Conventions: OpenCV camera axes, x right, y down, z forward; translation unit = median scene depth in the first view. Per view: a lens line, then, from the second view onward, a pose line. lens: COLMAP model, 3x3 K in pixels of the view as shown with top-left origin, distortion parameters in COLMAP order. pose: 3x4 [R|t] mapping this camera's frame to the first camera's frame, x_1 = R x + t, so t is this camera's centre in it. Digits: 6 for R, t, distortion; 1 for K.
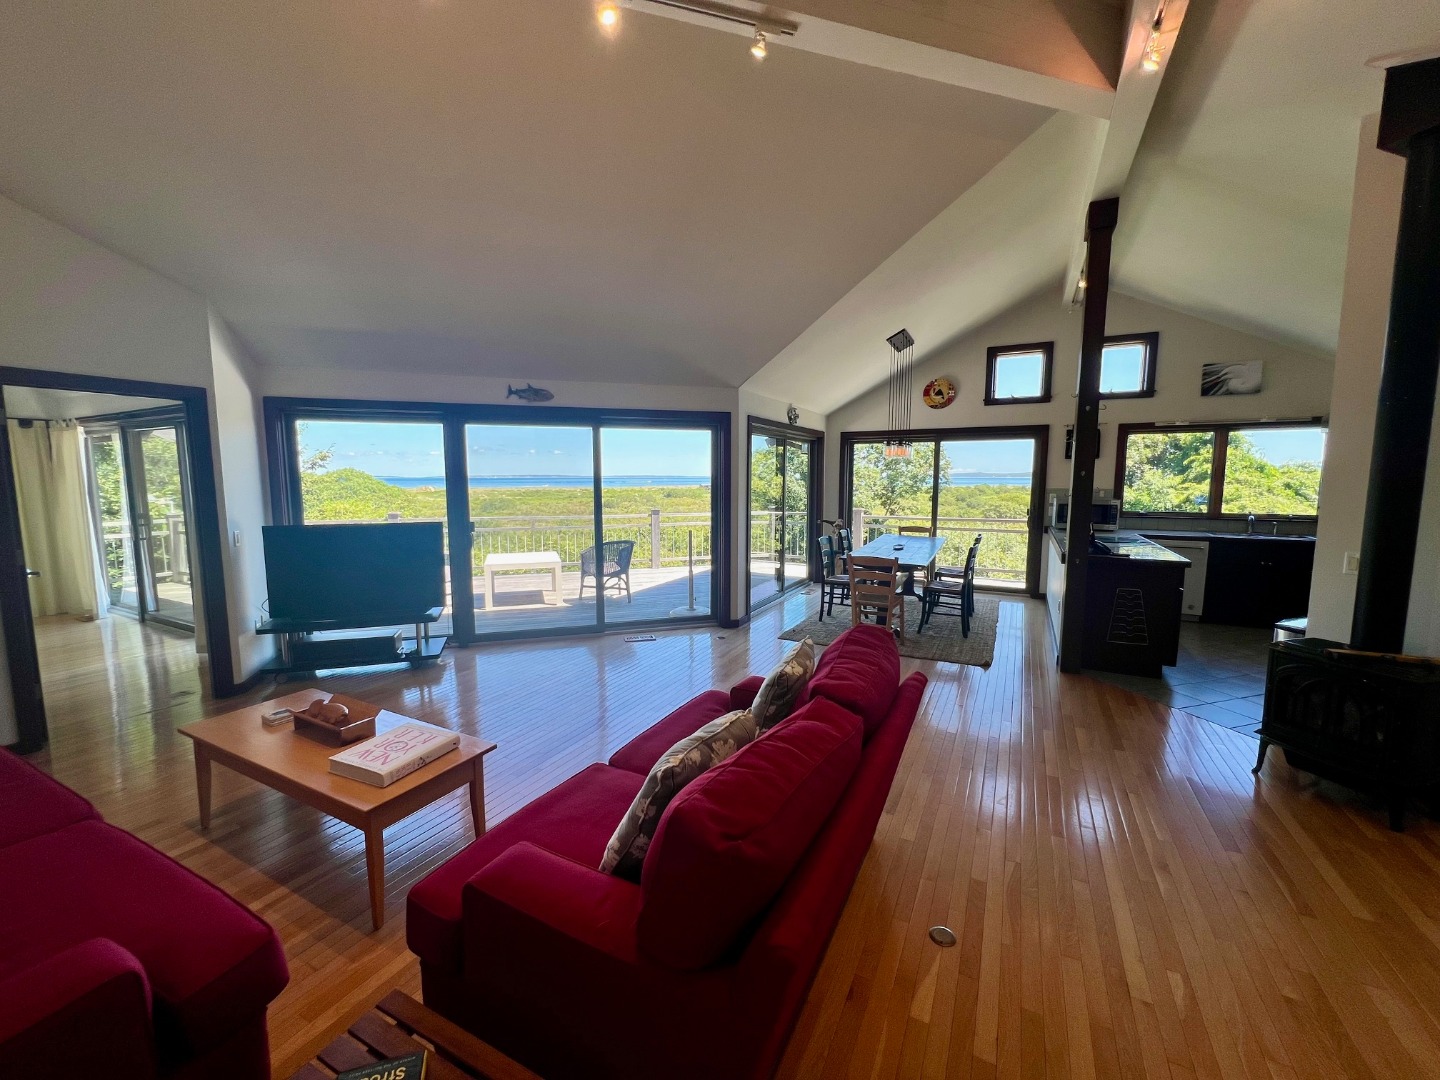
lens RADIAL K [[575.2, 0, 717.3], [0, 575.2, 538.7], [0, 0, 1]] dist [-0.002132, -0.000317]
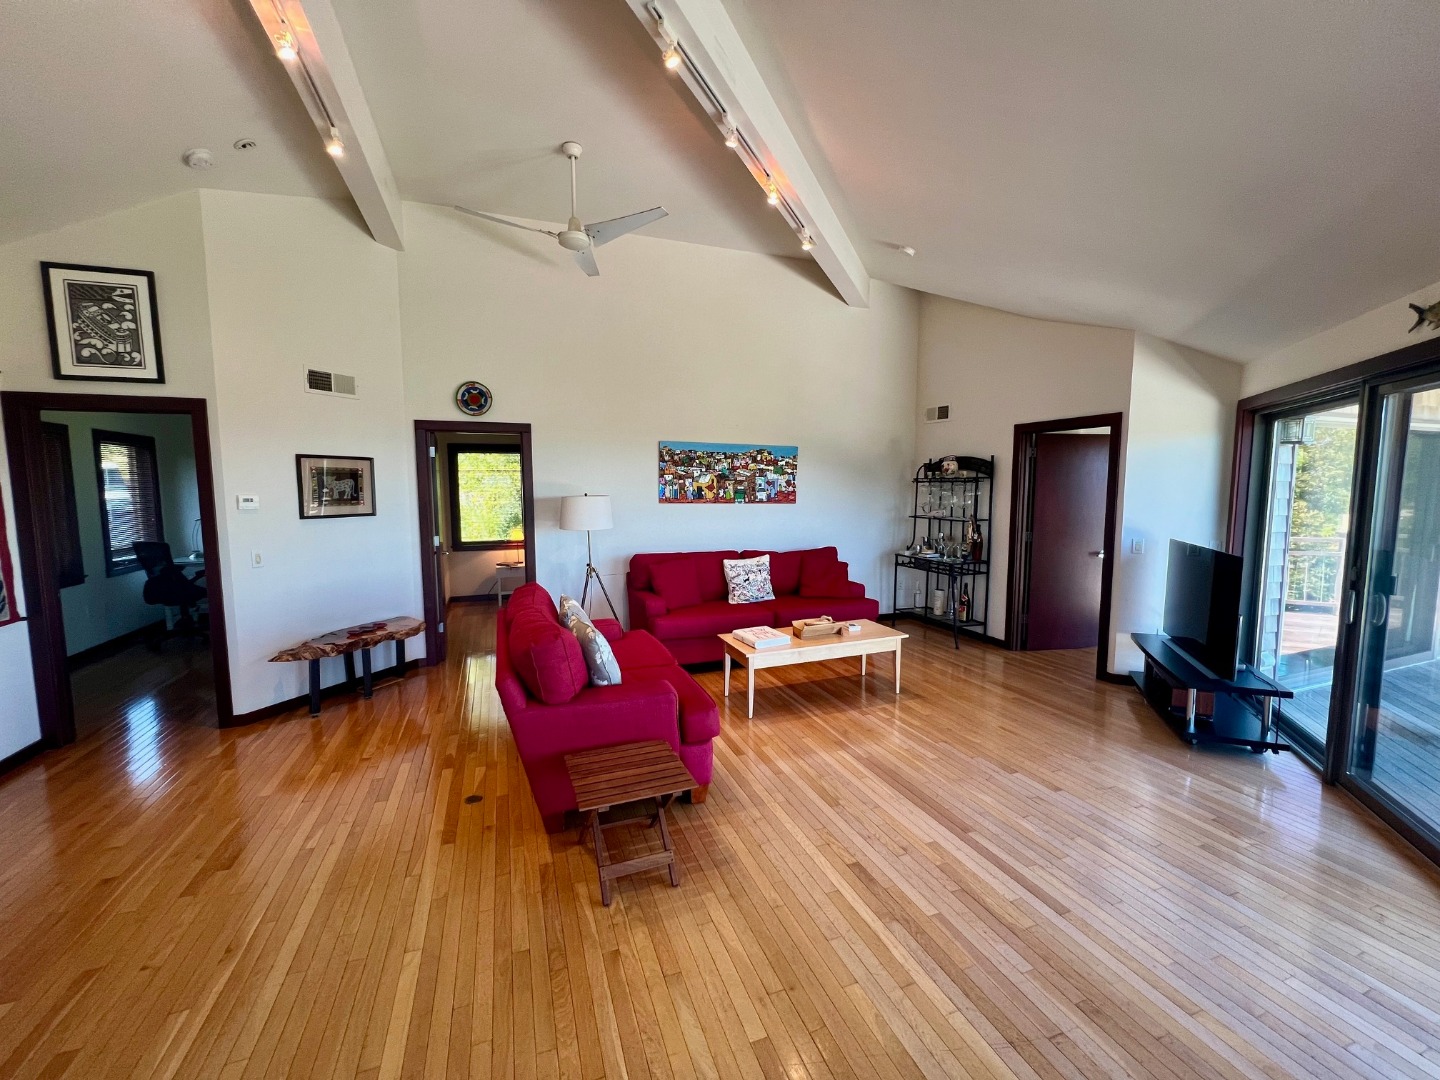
lens RADIAL K [[575.2, 0, 711.9], [0, 575.2, 537.1], [0, 0, 1]] dist [-0.002132, -0.000317]
pose [[-0.671794, 0.069992, -0.737424, 0.331147], [-0.075480, 0.983876, 0.162146, -0.087890], [0.736882, 0.164589, -0.655679, 0.748049]]
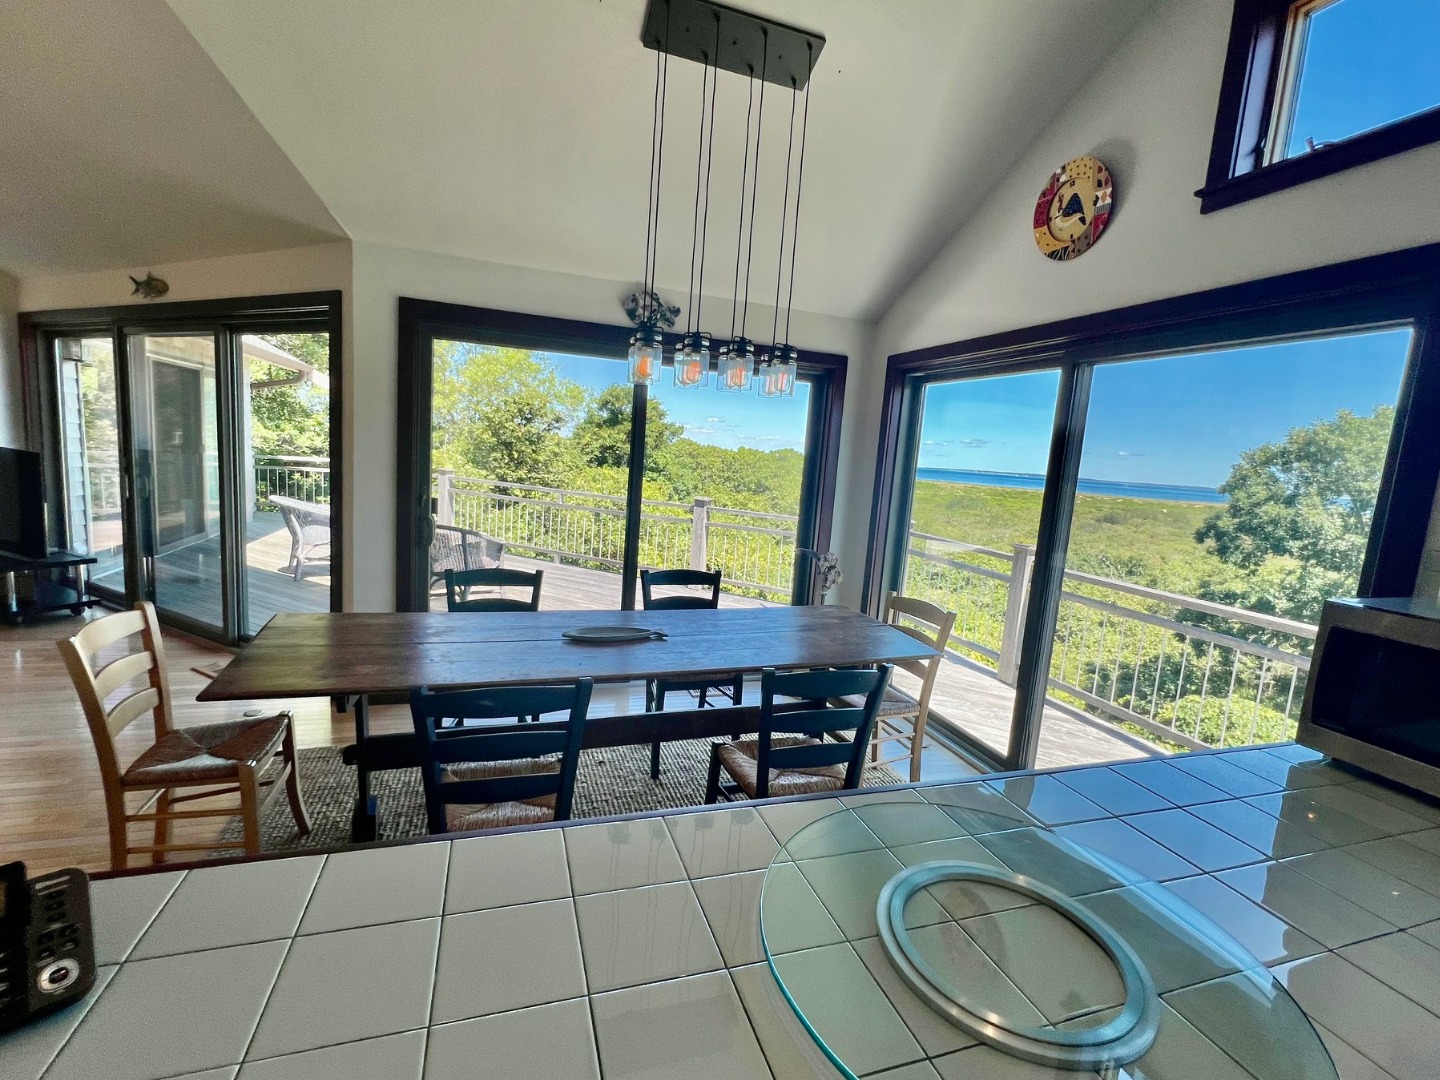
lens RADIAL K [[637.7, 0, 725.7], [0, 637.7, 541.4], [0, 0, 1]] dist [-0.008079, 0.000549]
pose [[0.722135, 0.148323, -0.675664, 0.633190], [-0.148384, 0.987220, 0.058126, -0.077340], [0.675650, 0.058283, 0.734915, 0.770176]]
